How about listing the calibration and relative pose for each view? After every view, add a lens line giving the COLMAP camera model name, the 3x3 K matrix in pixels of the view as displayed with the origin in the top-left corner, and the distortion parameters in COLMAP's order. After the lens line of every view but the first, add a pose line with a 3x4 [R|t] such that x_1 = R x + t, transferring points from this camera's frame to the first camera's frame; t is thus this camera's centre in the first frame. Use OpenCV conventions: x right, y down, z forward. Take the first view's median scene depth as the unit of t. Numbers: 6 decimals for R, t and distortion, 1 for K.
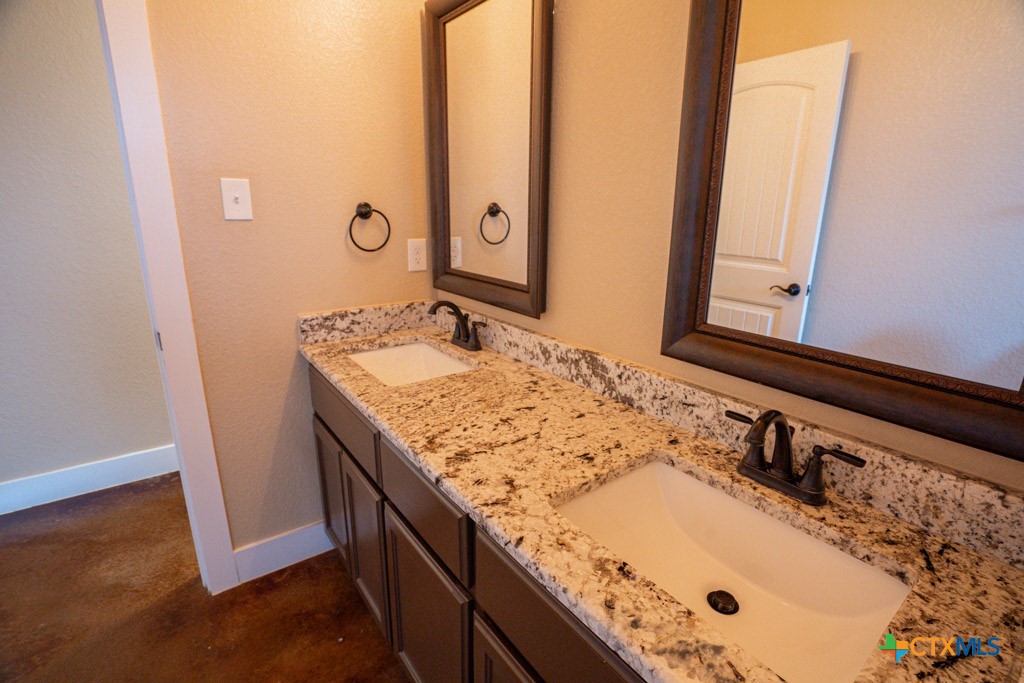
lens RADIAL K [[486.7, 0, 512.0], [0, 486.7, 341.5], [0, 0, 1]] dist [-0.041589, 0.022512]
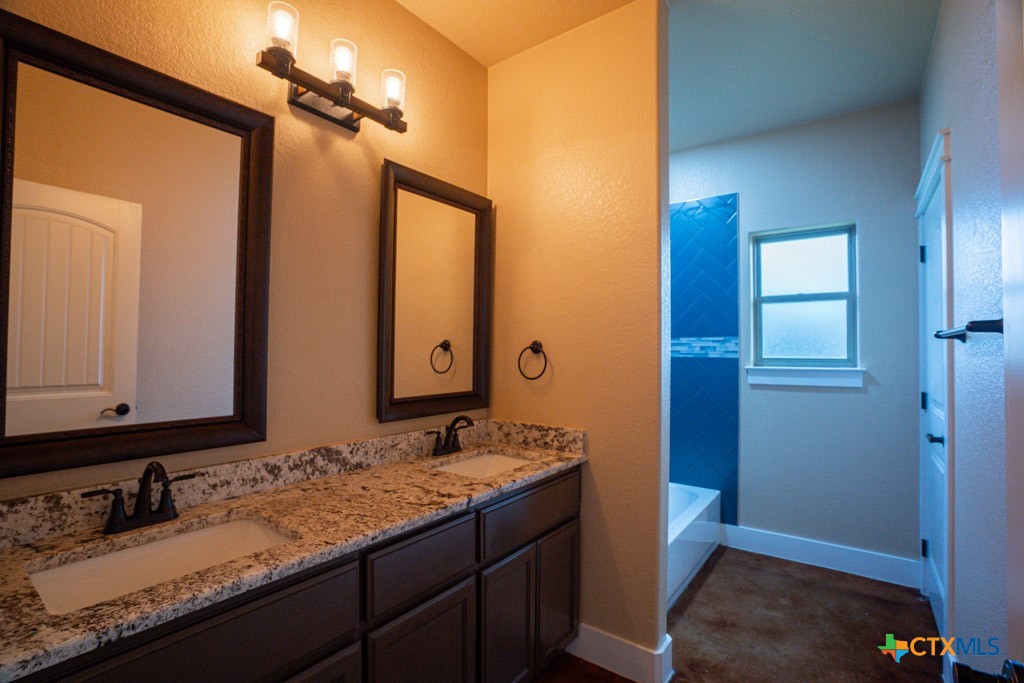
lens RADIAL K [[486.7, 0, 512.0], [0, 486.7, 341.5], [0, 0, 1]] dist [-0.041589, 0.022512]
pose [[-0.285853, -0.009208, 0.958229, -1.244613], [0.242246, 0.966781, 0.081555, -0.238990], [-0.927149, 0.255440, -0.274127, 0.830135]]
